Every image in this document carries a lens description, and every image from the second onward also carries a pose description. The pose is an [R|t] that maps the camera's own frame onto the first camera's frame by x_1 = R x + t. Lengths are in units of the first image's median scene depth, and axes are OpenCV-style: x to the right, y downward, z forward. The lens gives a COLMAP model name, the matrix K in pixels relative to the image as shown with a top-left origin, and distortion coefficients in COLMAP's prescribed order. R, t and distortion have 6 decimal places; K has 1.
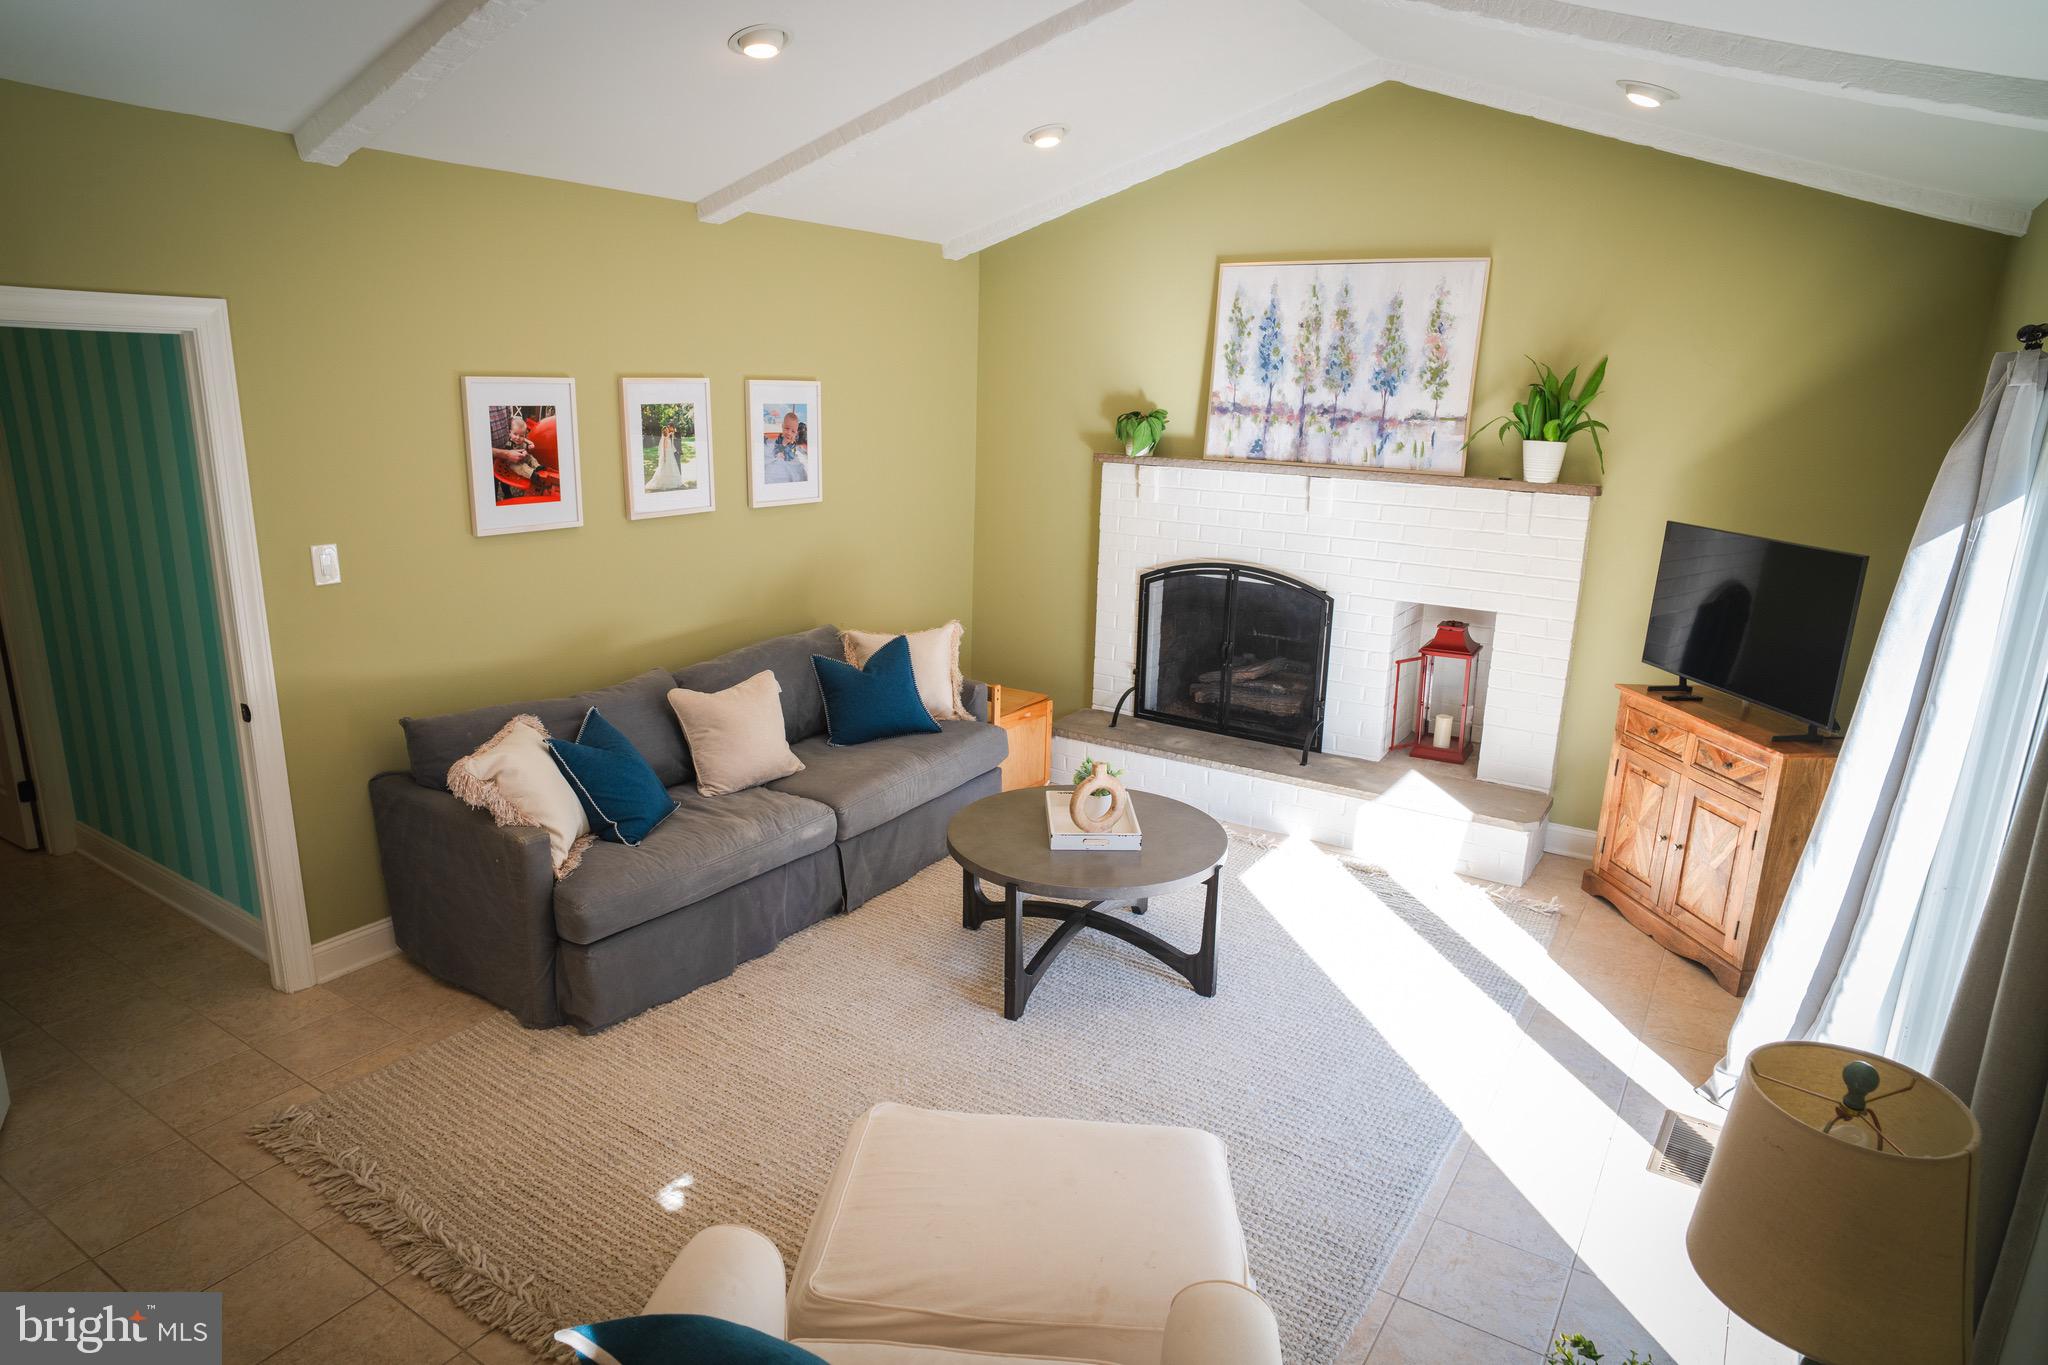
lens RADIAL K [[1218.9, 0, 1006.0], [0, 1218.9, 677.4], [0, 0, 1]] dist [-0.061898, 0.040498]
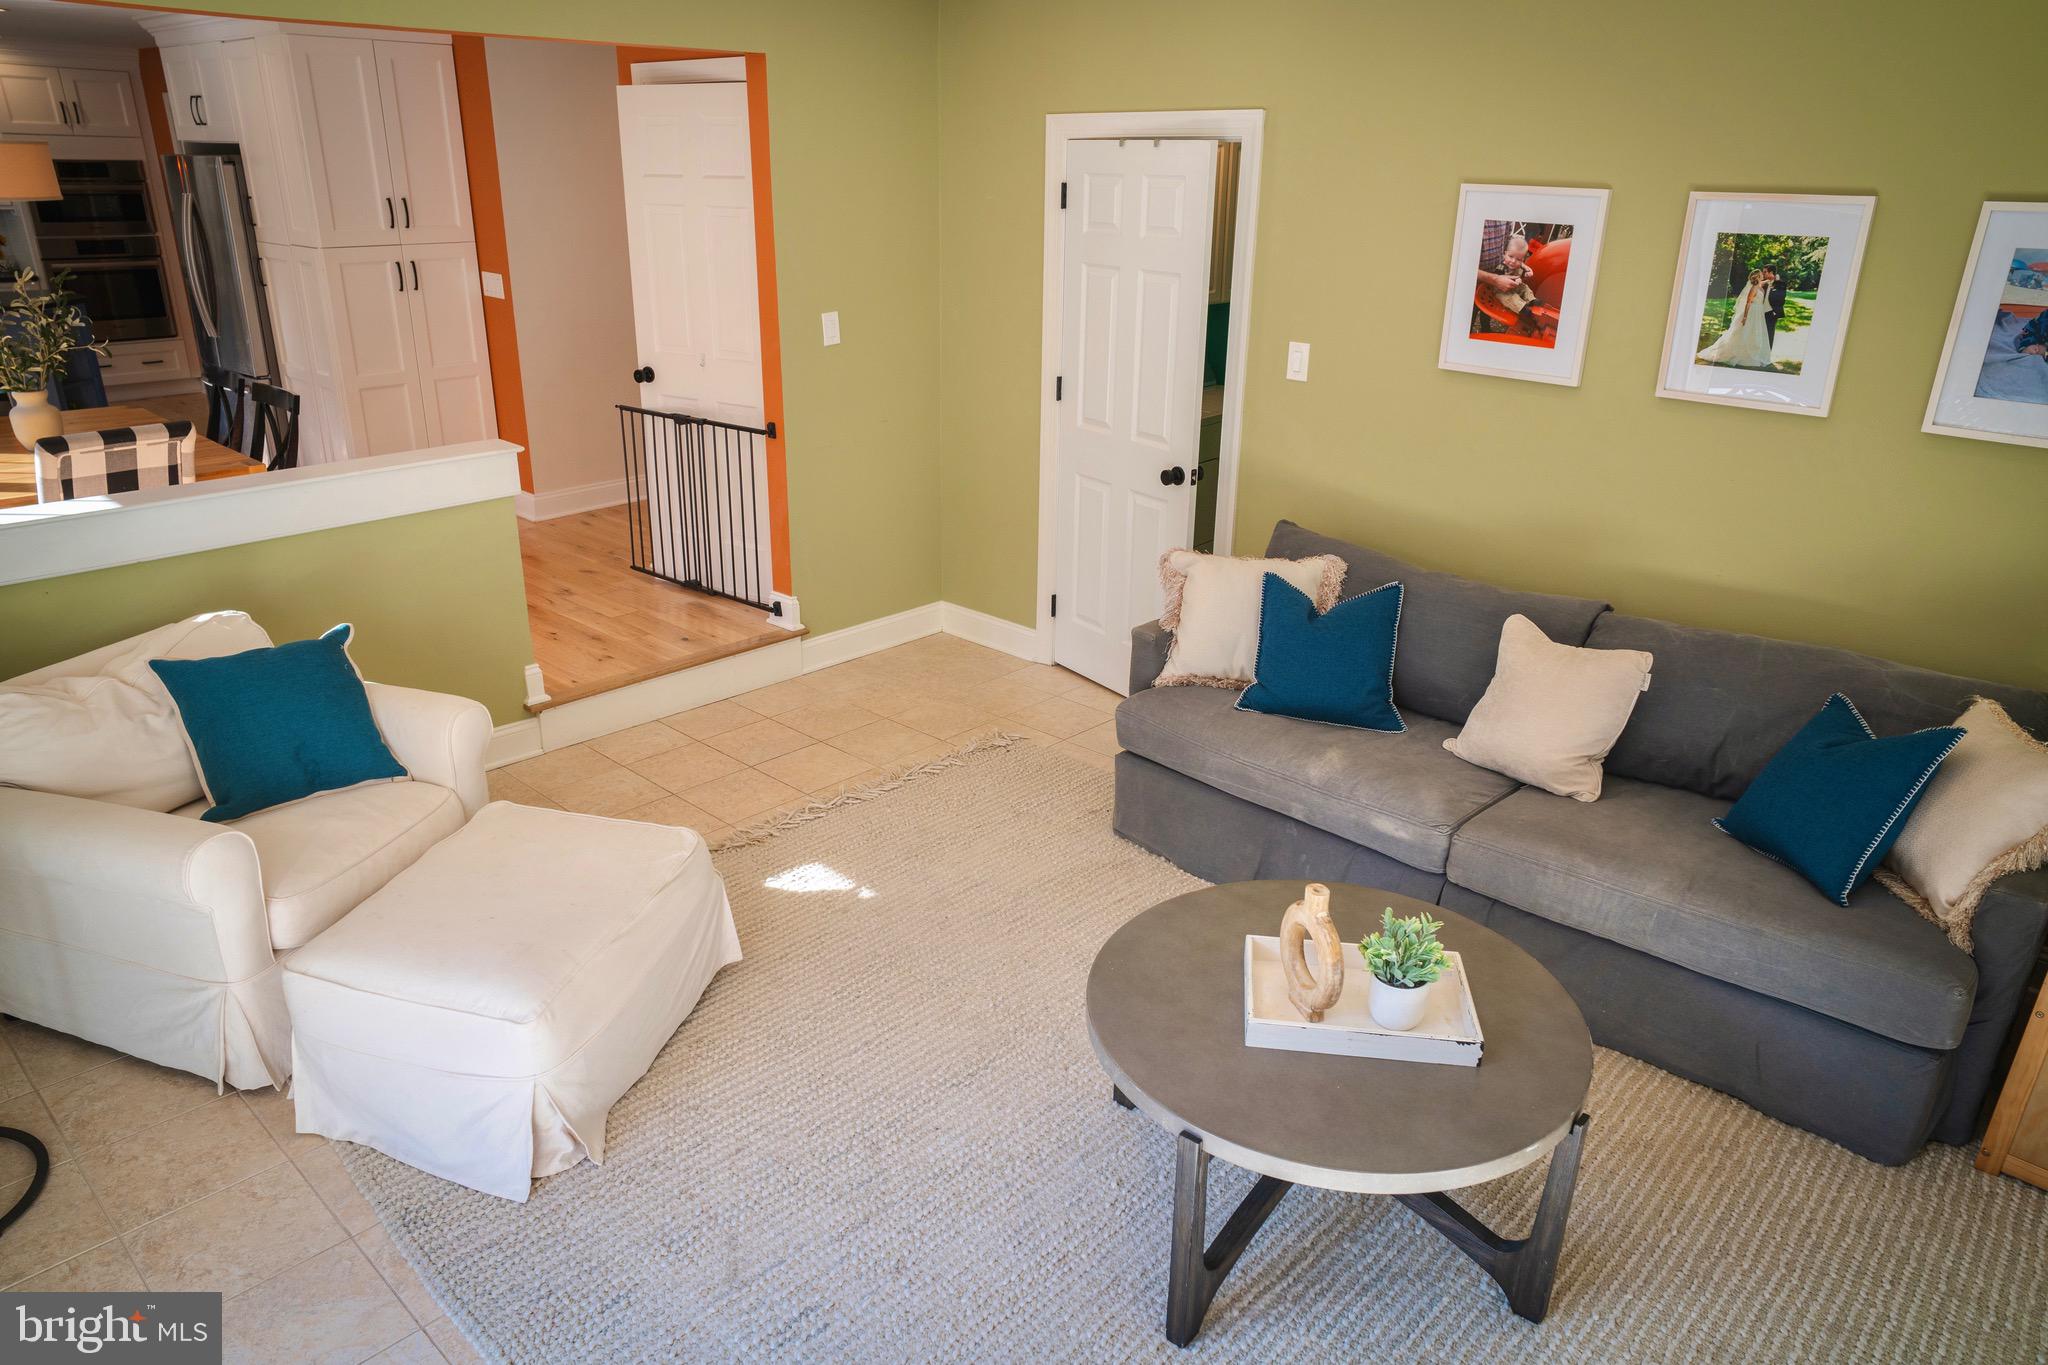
lens RADIAL K [[1310.8, 0, 1023.1], [0, 1310.8, 682.2], [0, 0, 1]] dist [-0.055089, 0.022858]
pose [[-0.149769, 0.342844, -0.927376, 0.557181], [-0.256134, 0.892483, 0.371309, -0.181077], [0.954969, 0.293143, -0.045852, 0.788632]]
